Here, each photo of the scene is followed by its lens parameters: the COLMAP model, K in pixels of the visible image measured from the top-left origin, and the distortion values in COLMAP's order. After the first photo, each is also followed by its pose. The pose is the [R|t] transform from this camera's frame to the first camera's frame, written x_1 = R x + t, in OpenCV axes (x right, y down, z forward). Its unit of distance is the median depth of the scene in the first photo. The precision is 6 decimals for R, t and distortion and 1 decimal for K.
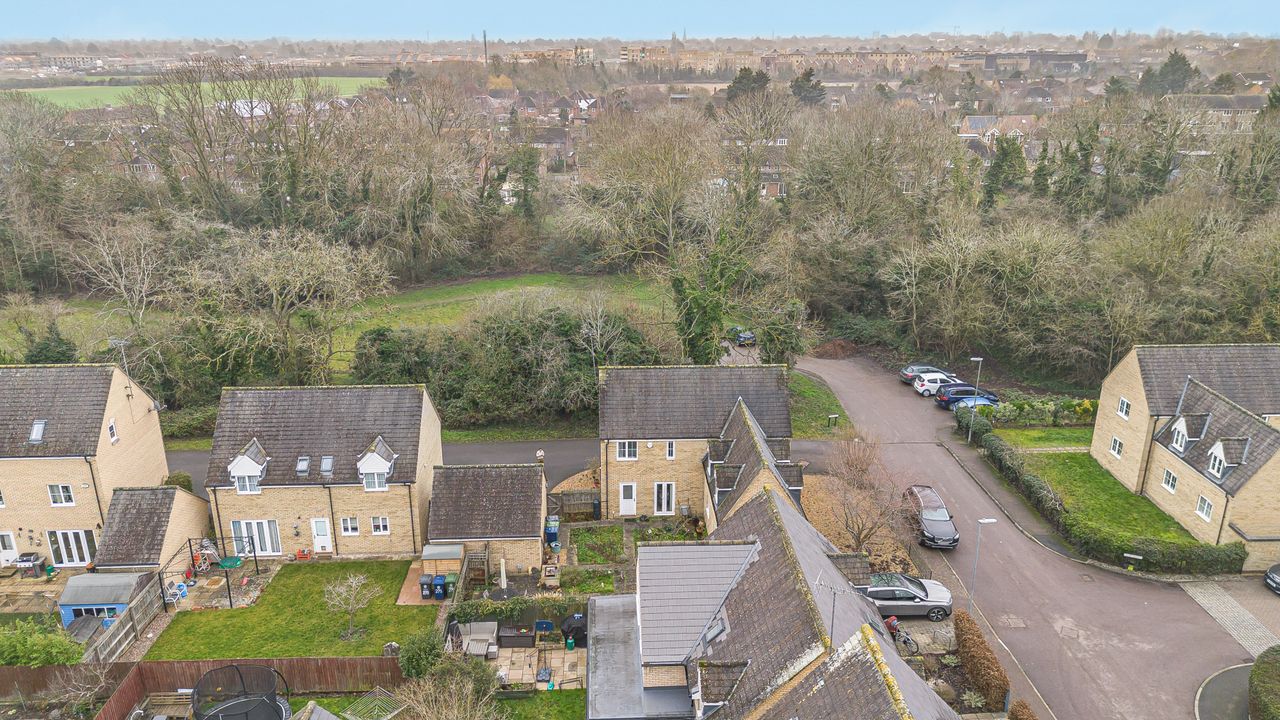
lens RADIAL K [[891.8, 0, 638.2], [0, 891.8, 362.4], [0, 0, 1]] dist [0.093726, -0.100786]
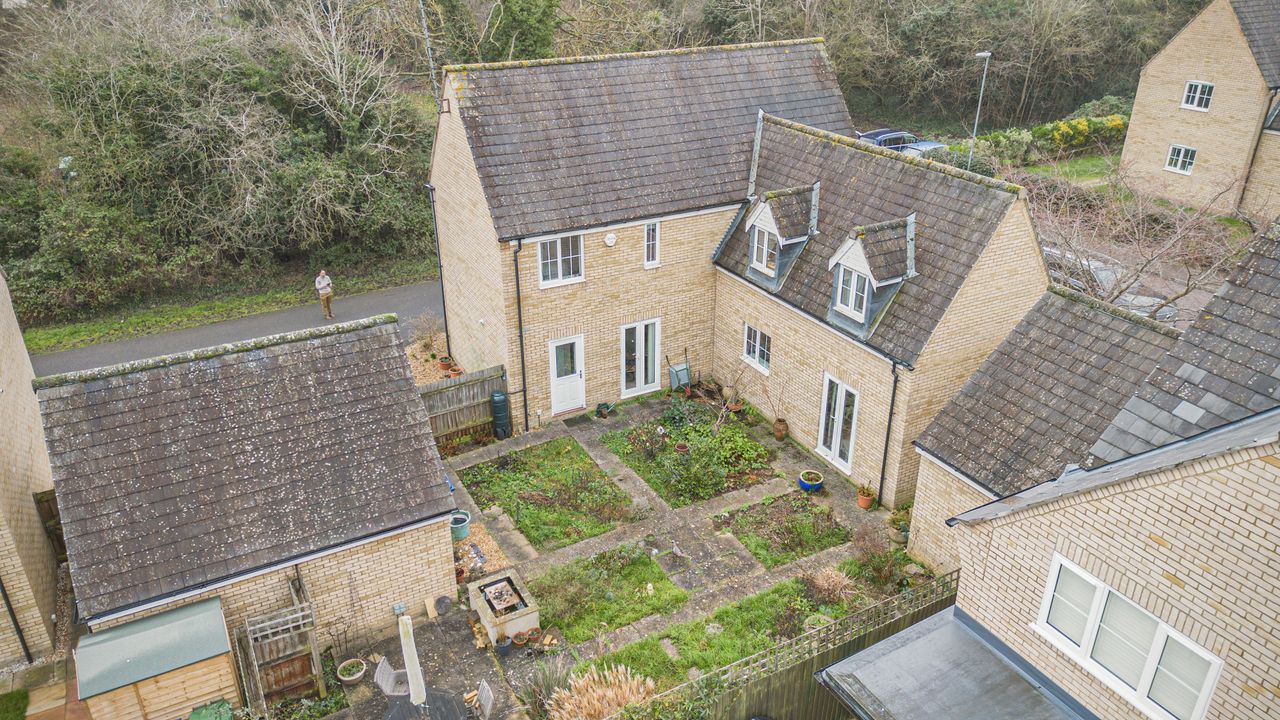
lens RADIAL K [[891.8, 0, 638.2], [0, 891.8, 362.4], [0, 0, 1]] dist [0.093726, -0.100786]
pose [[0.894032, -0.198181, 0.401784, -0.155783], [0.150013, 0.977491, 0.148348, 0.087087], [-0.422140, -0.072355, 0.903638, 0.590868]]
